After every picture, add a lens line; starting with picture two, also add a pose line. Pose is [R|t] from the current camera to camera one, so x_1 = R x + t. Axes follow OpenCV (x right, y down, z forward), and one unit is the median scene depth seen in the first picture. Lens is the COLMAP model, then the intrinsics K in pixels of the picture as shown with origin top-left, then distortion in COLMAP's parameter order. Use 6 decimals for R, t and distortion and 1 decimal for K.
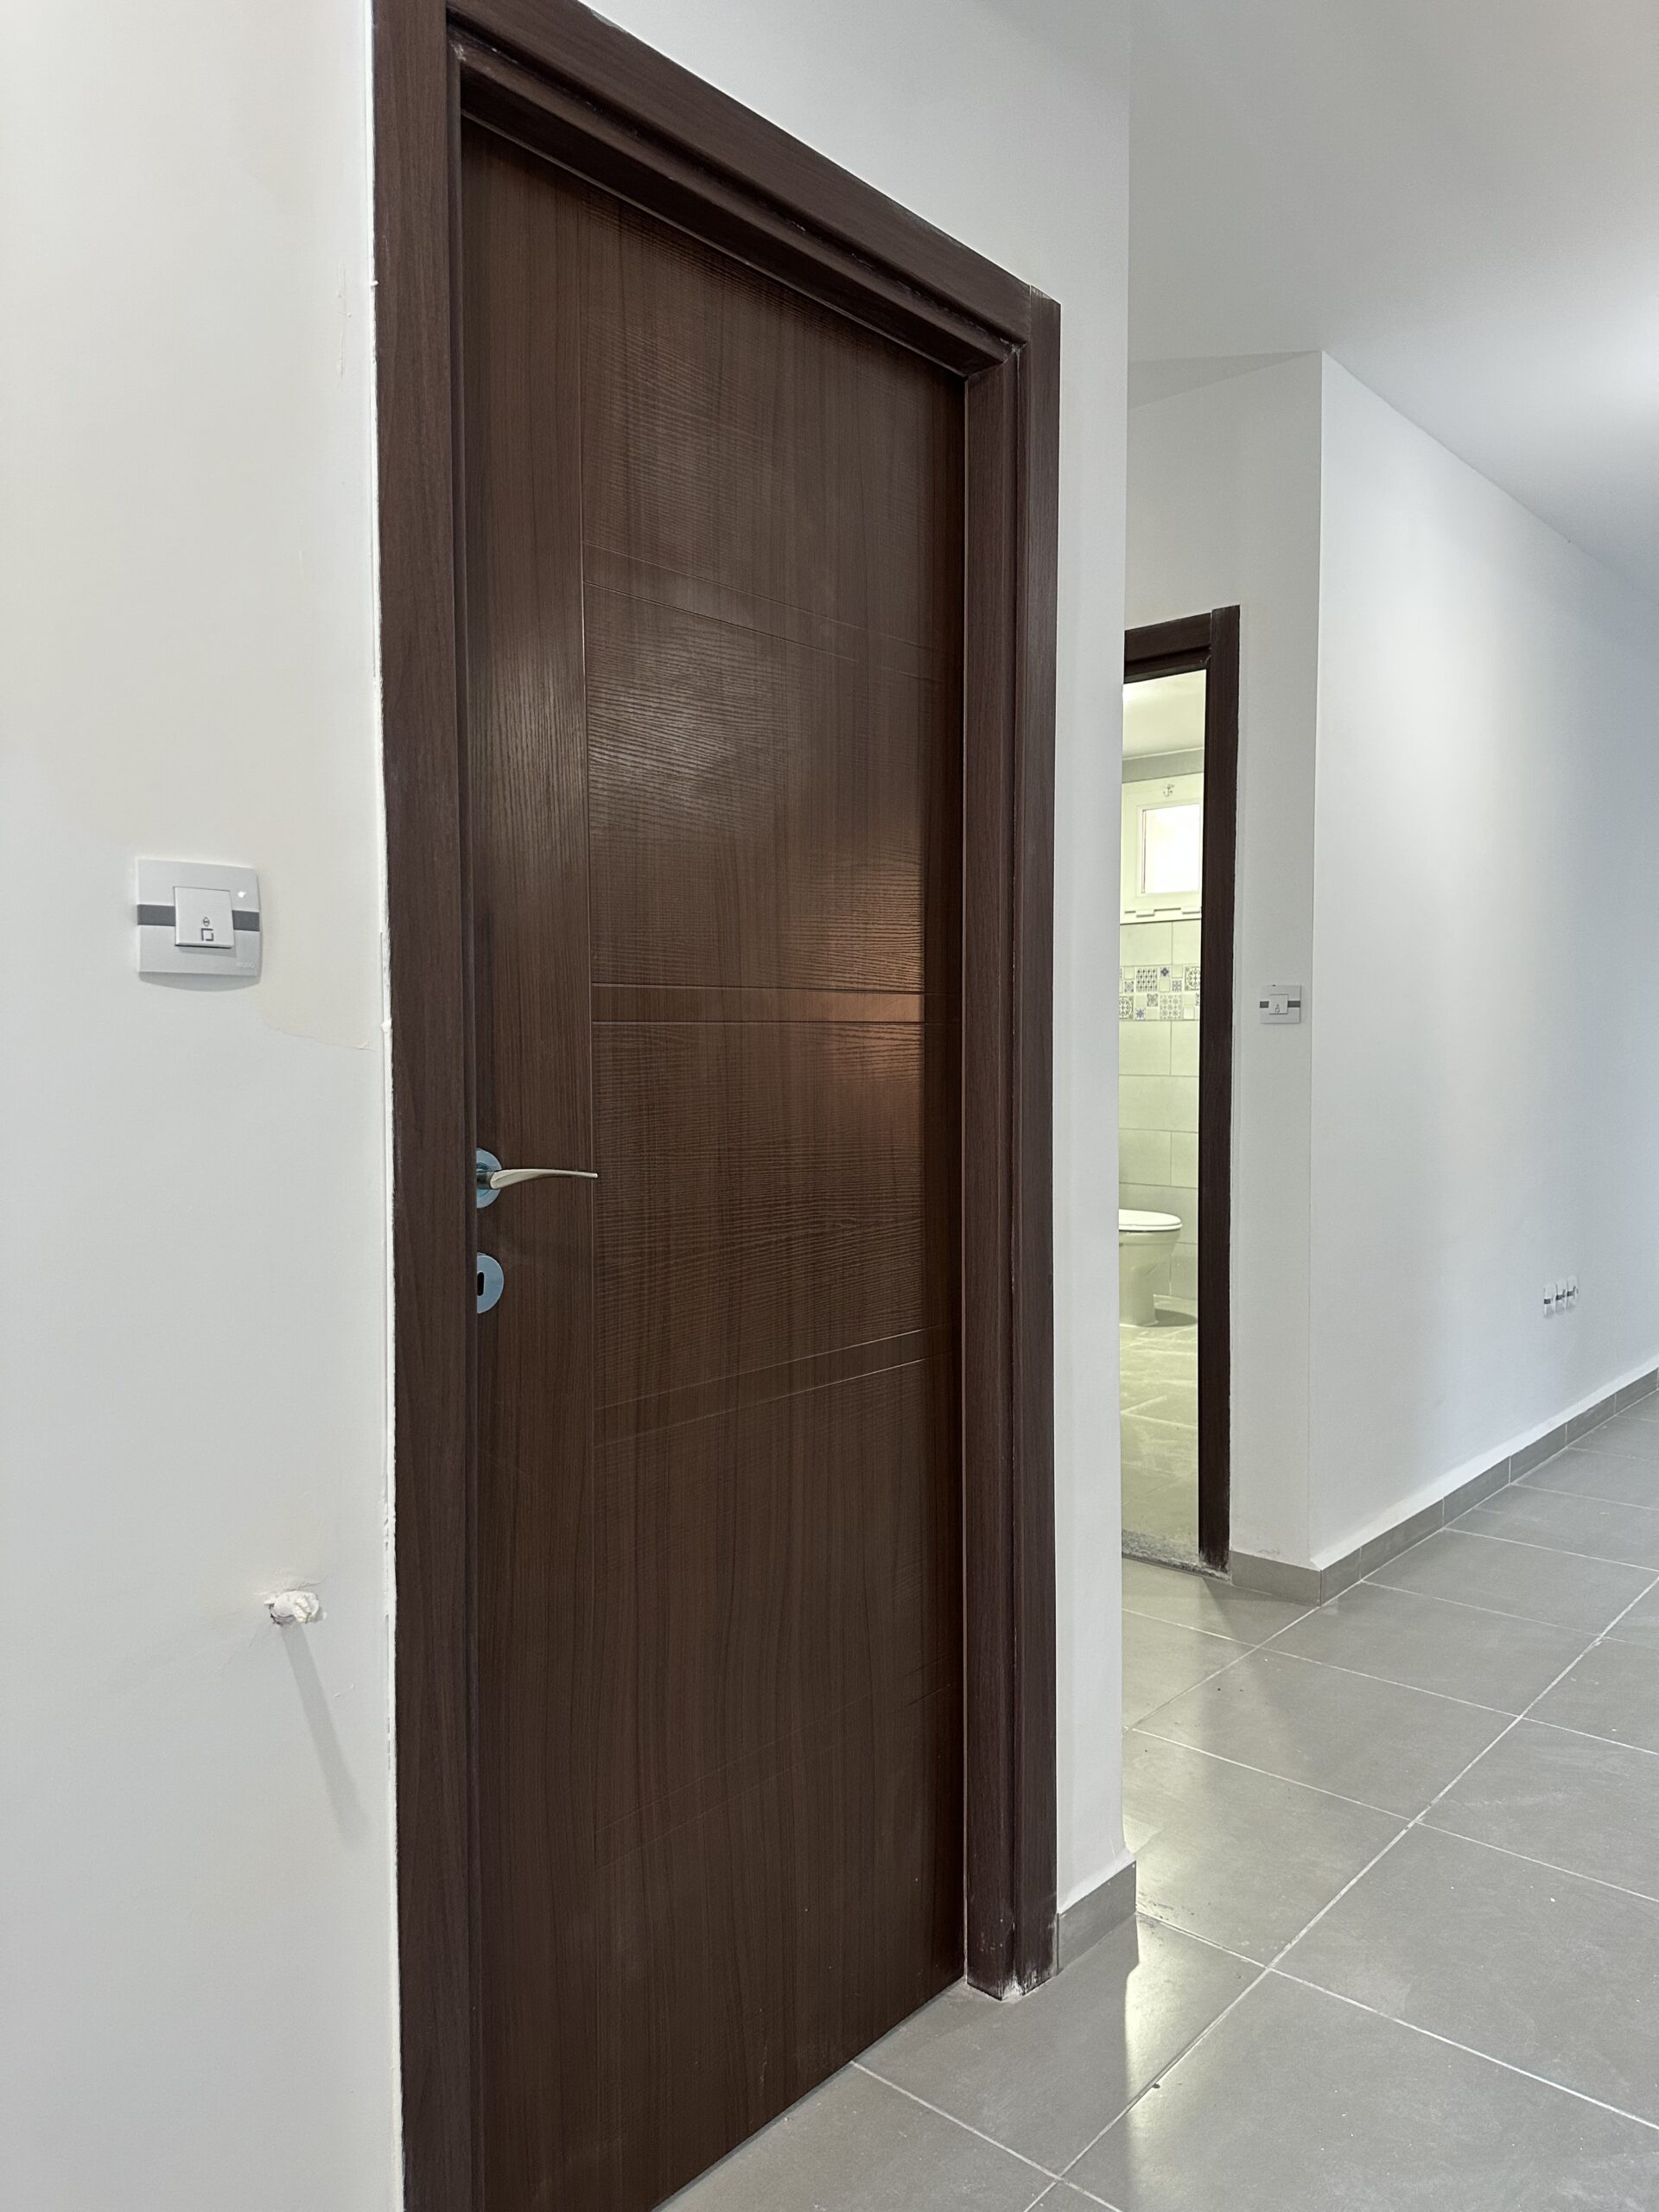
lens RADIAL K [[1514.3, 0, 813.8], [0, 1514.3, 1100.6], [0, 0, 1]] dist [0.113583, -0.153760]
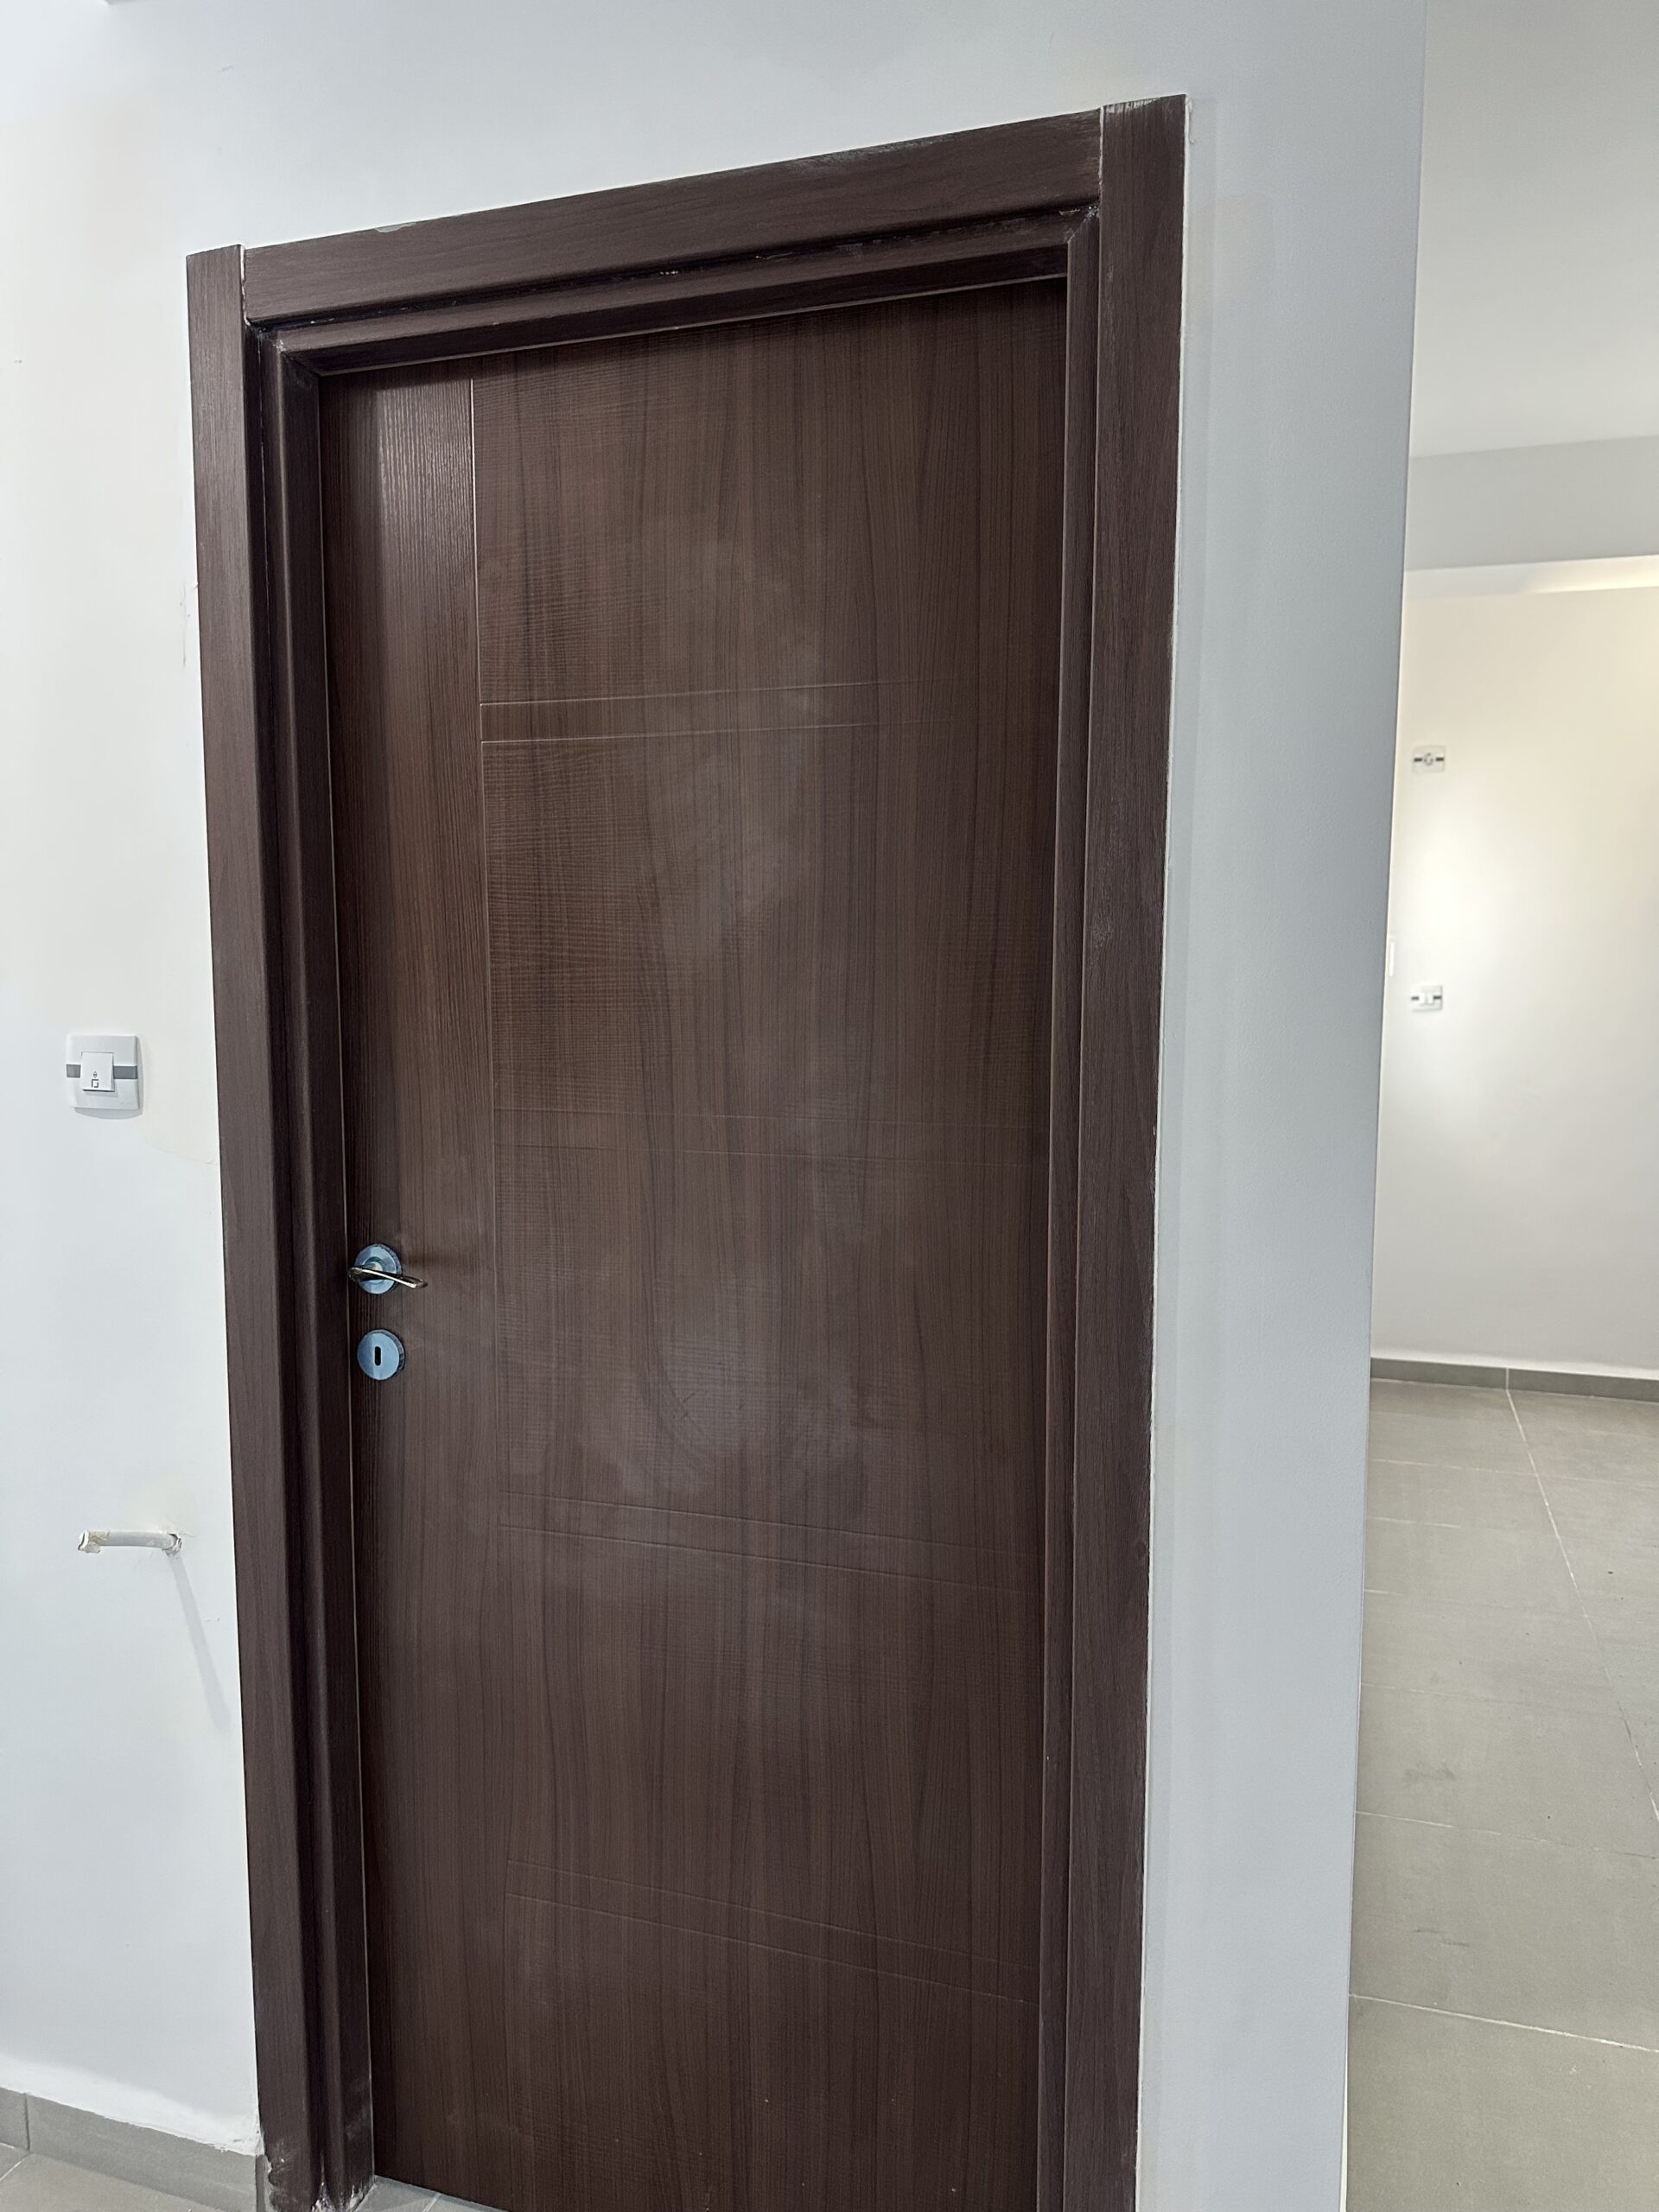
lens RADIAL K [[1514.3, 0, 813.8], [0, 1514.3, 1100.6], [0, 0, 1]] dist [0.113583, -0.153760]
pose [[0.422189, 0.097465, -0.901253, 0.992125], [-0.039067, 0.995236, 0.089328, -0.200940], [0.905665, -0.002504, 0.423986, 0.795748]]
